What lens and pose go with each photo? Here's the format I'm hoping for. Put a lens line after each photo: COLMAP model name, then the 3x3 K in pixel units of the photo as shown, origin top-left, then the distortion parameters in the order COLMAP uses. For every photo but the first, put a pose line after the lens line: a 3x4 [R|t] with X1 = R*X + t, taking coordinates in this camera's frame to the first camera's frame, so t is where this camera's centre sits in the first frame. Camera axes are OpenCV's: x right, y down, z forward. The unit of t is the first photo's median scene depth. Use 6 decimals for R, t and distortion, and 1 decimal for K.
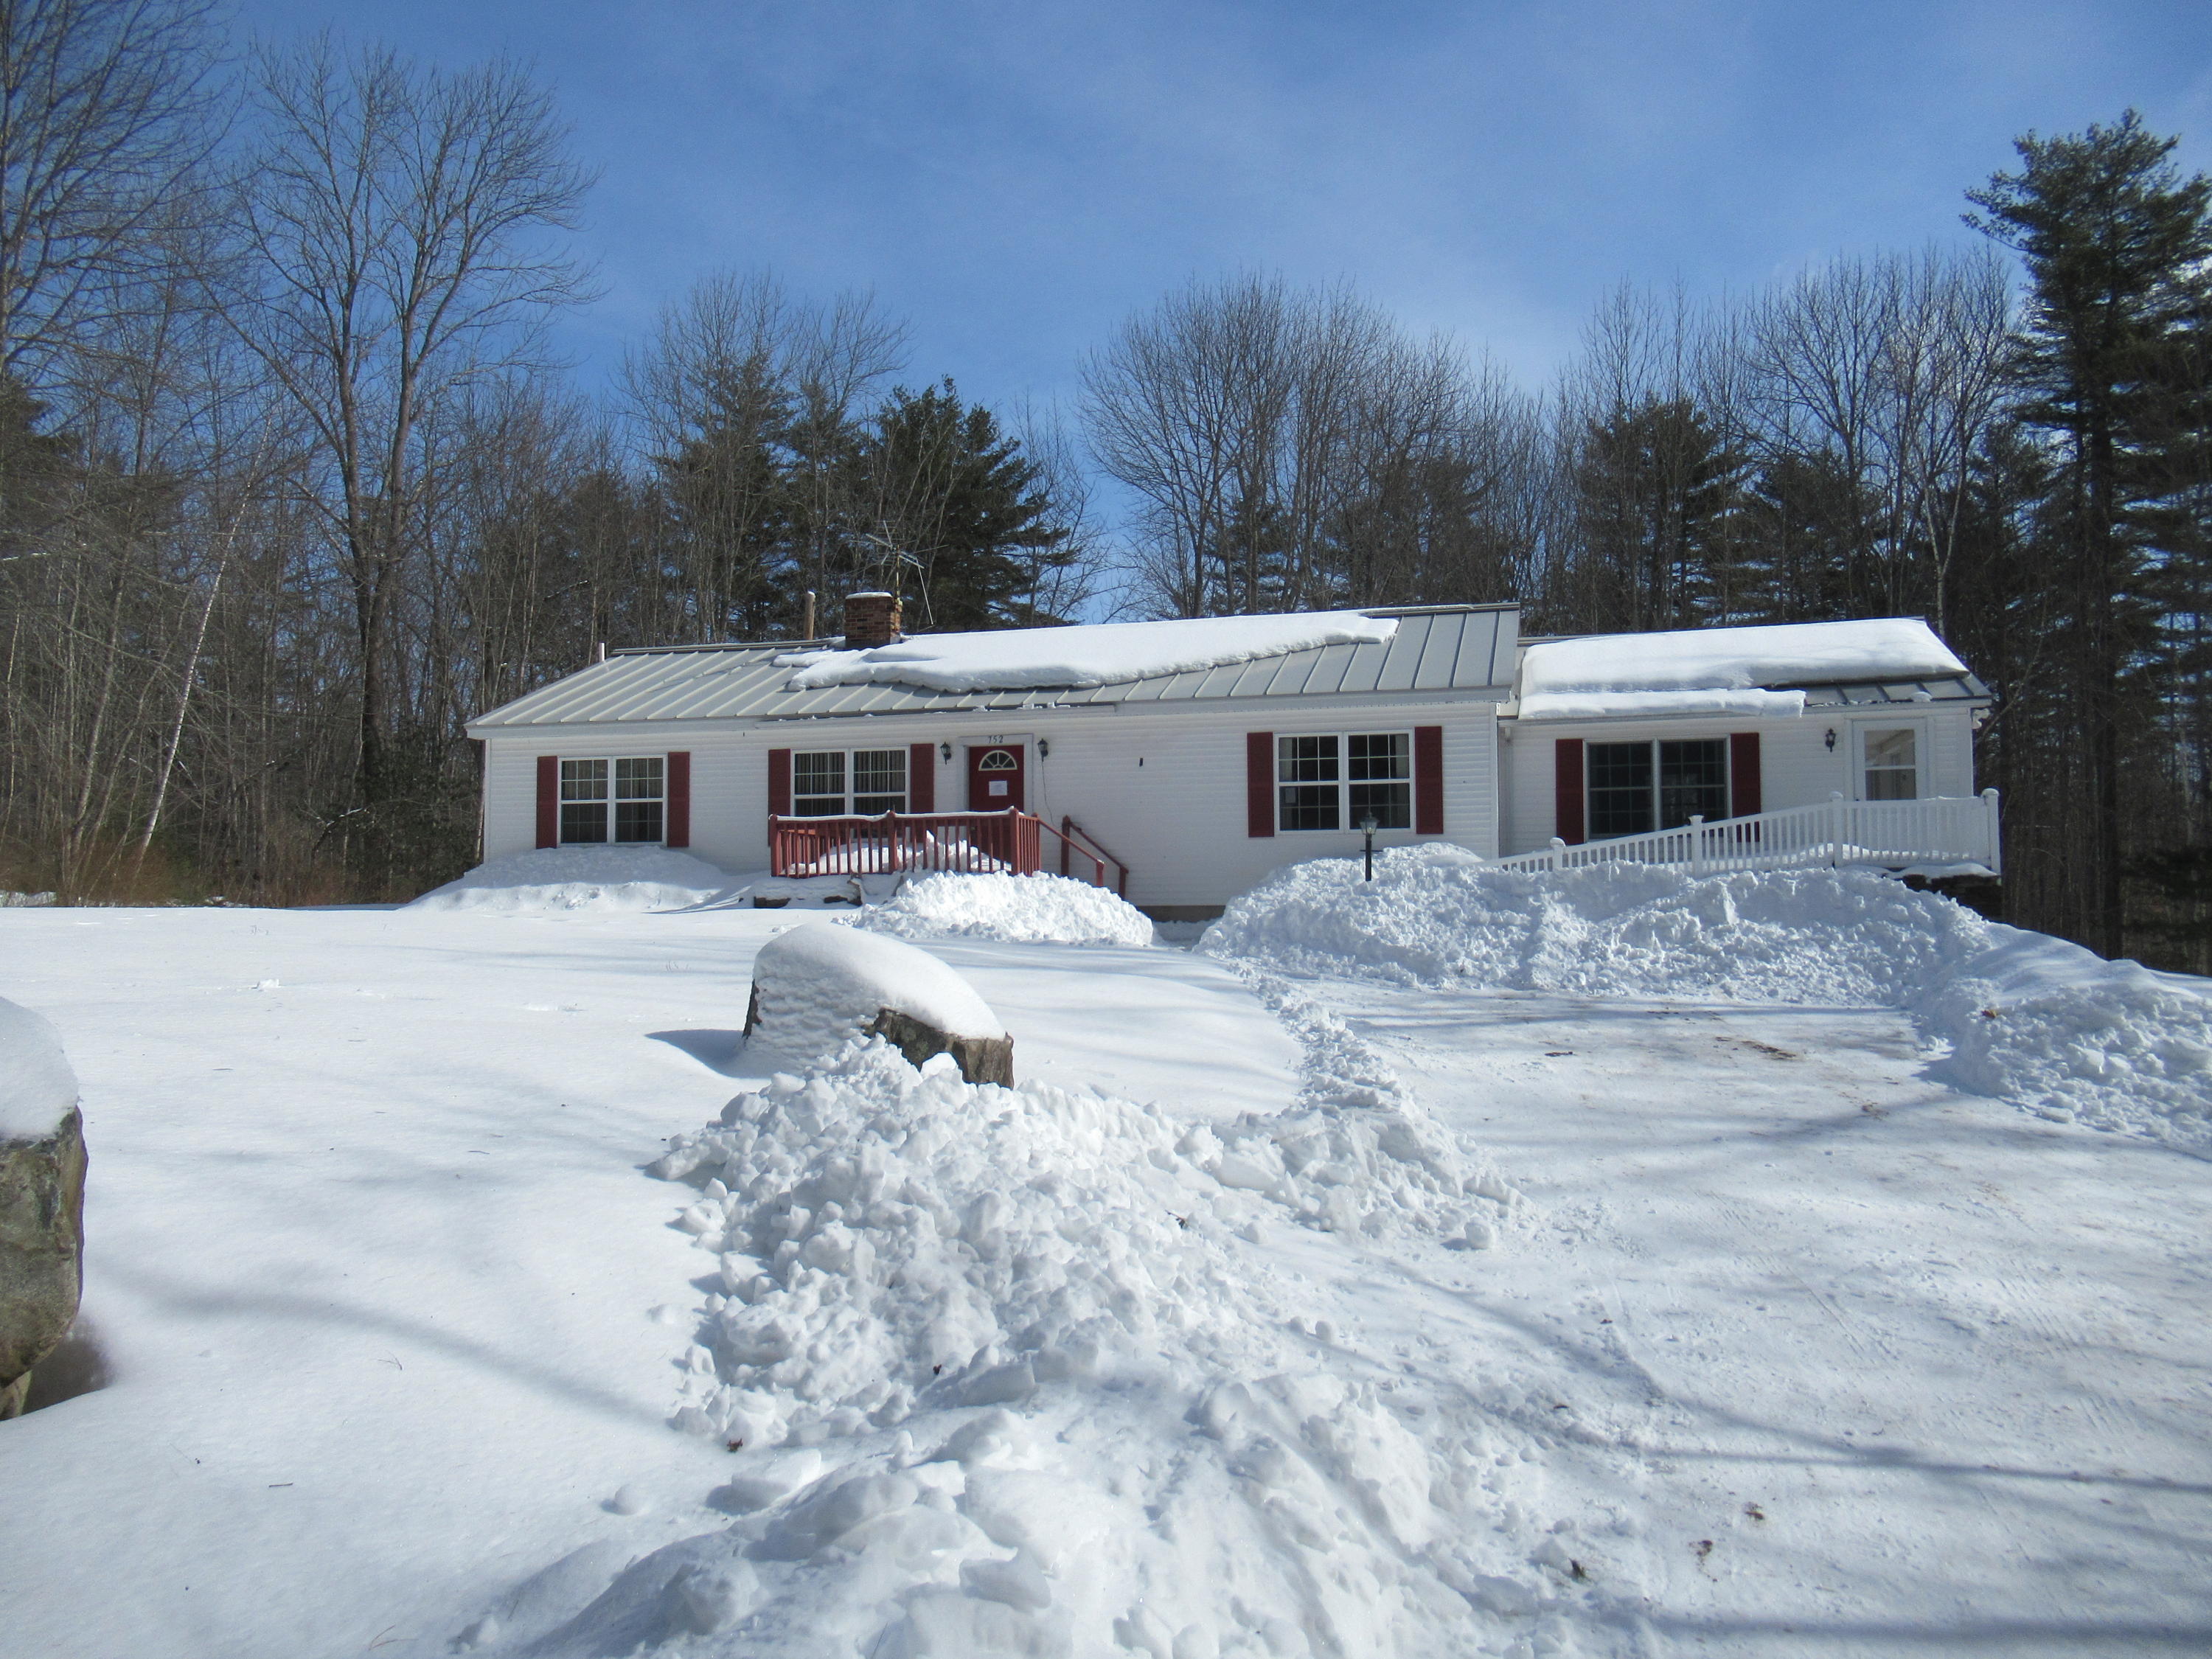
lens RADIAL K [[1658.7, 0, 1111.2], [0, 1658.7, 861.5], [0, 0, 1]] dist [-0.003954, -0.003841]
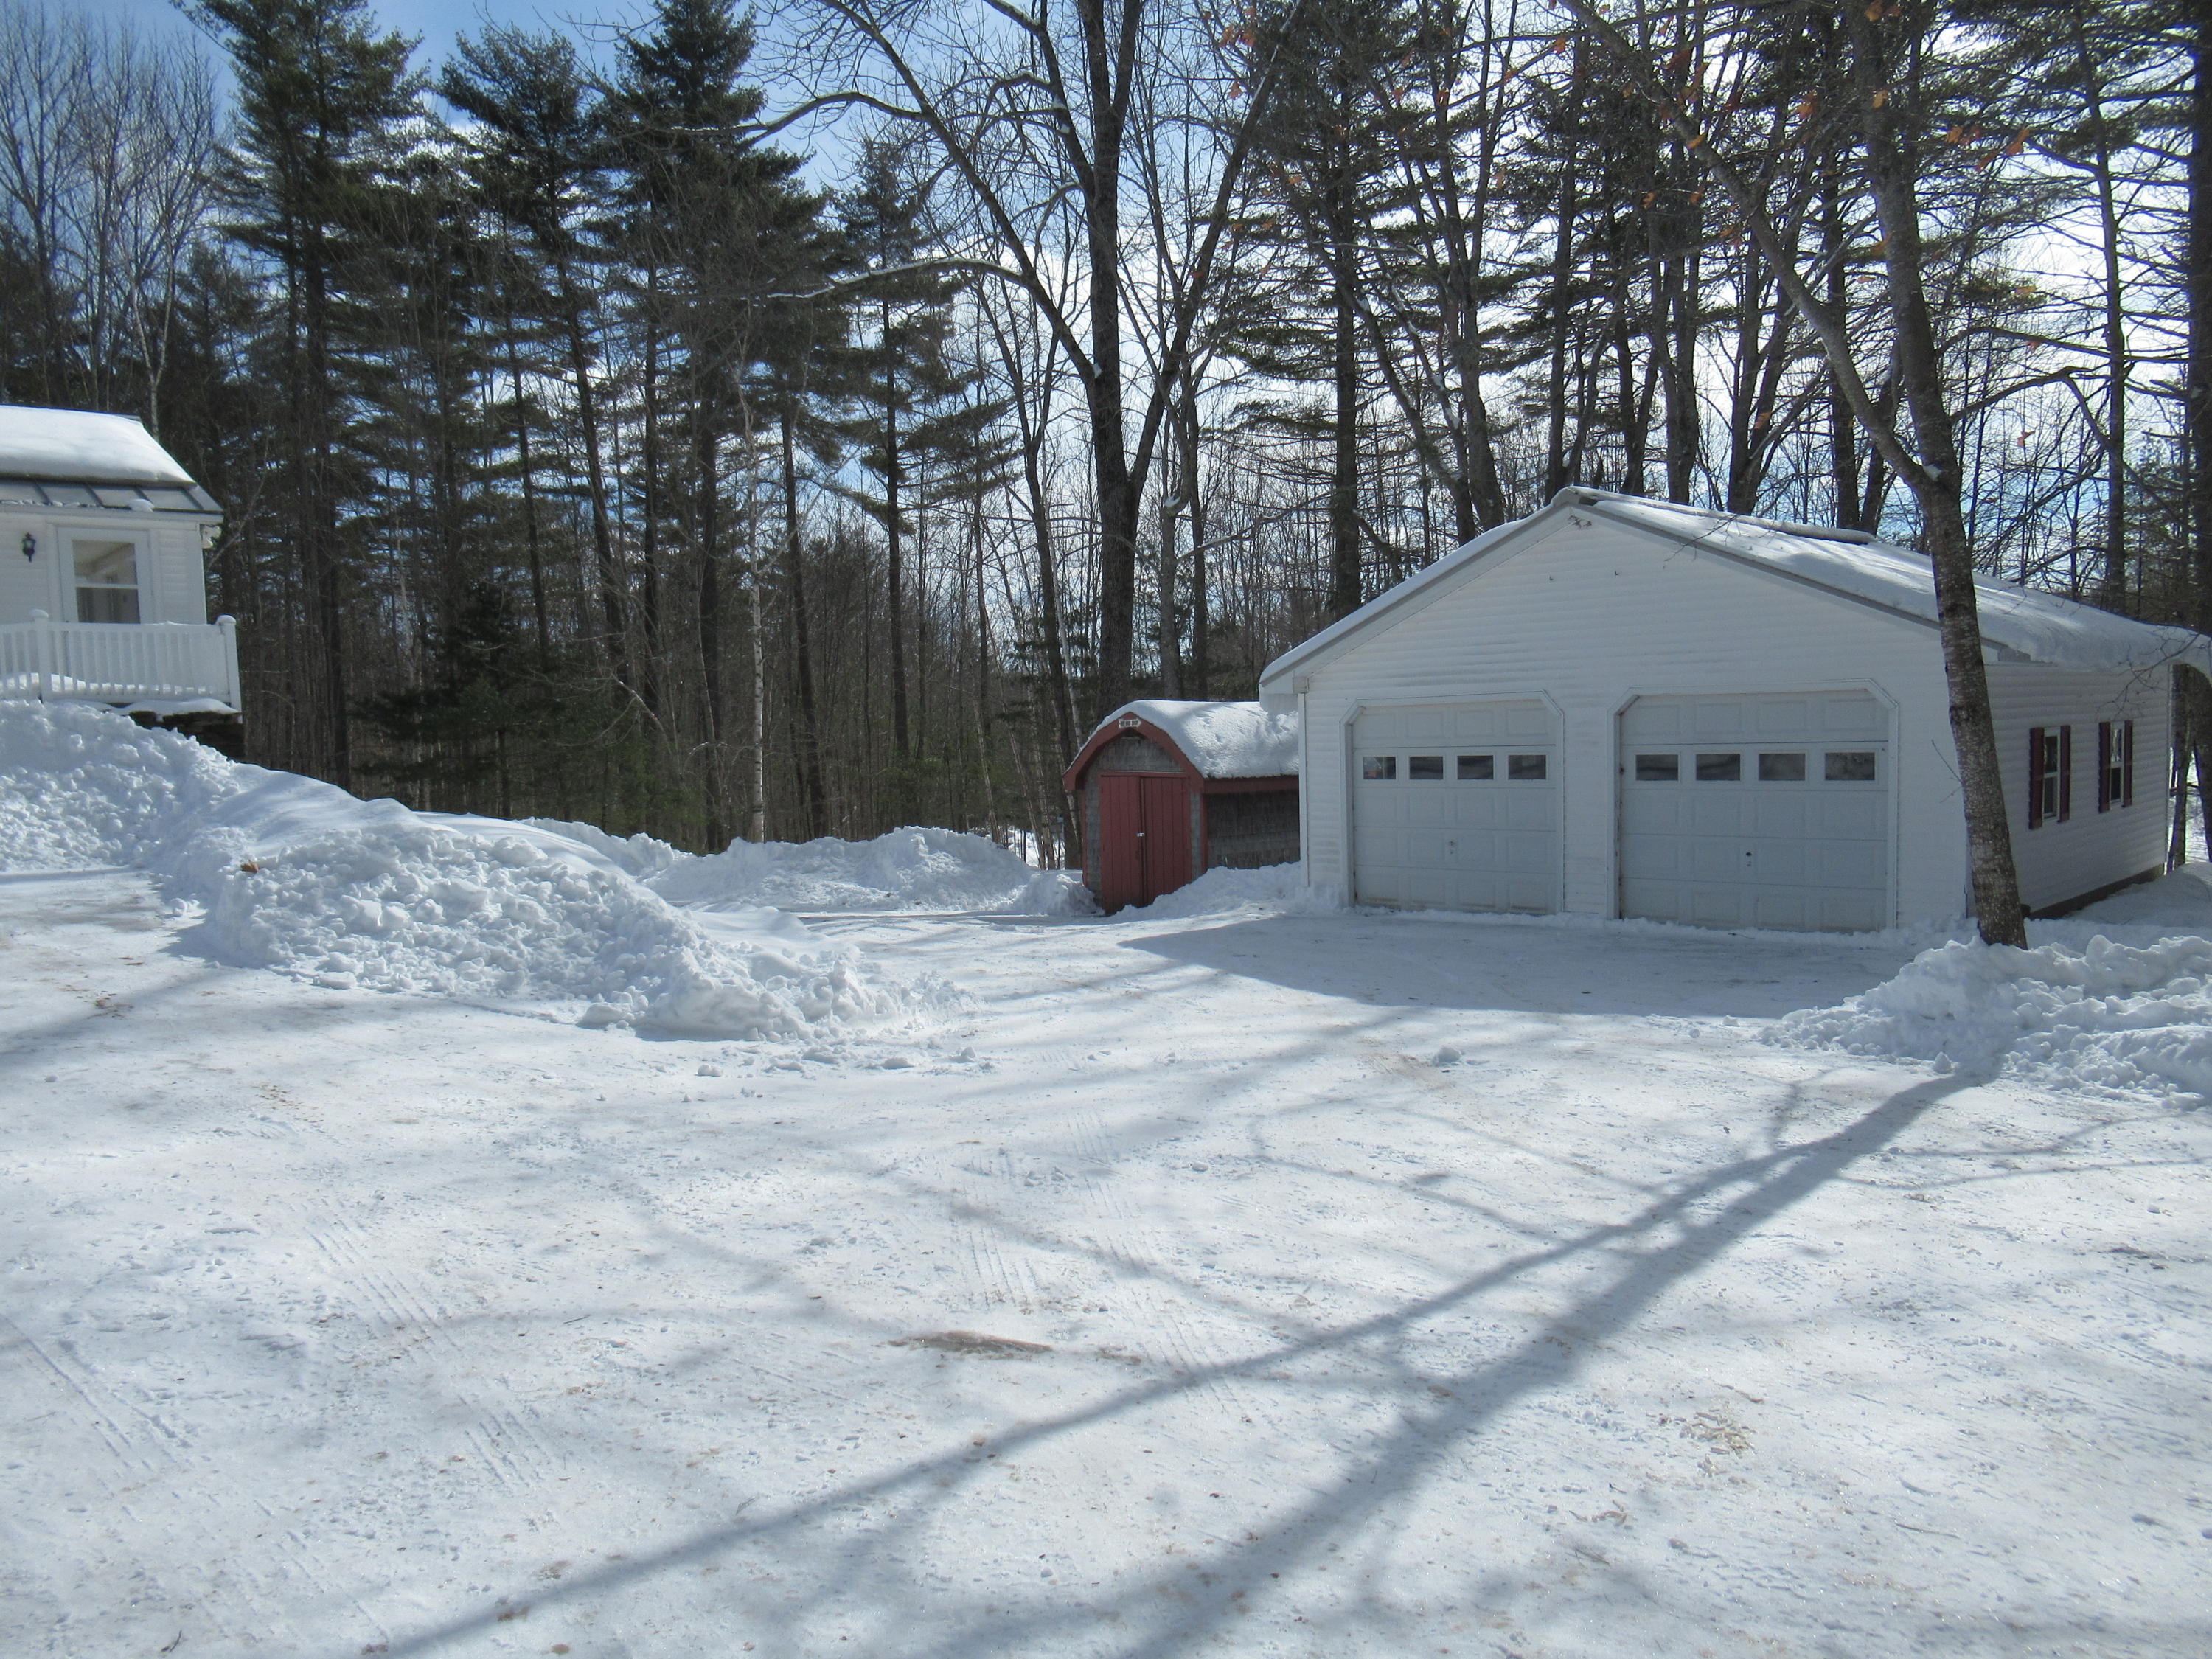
lens RADIAL K [[1658.7, 0, 1111.2], [0, 1658.7, 861.5], [0, 0, 1]] dist [-0.003954, -0.003841]
pose [[0.554580, -0.069666, 0.829209, 0.056999], [-0.006619, 0.996089, 0.088113, 0.008786], [-0.832104, -0.054354, 0.551950, 0.129766]]
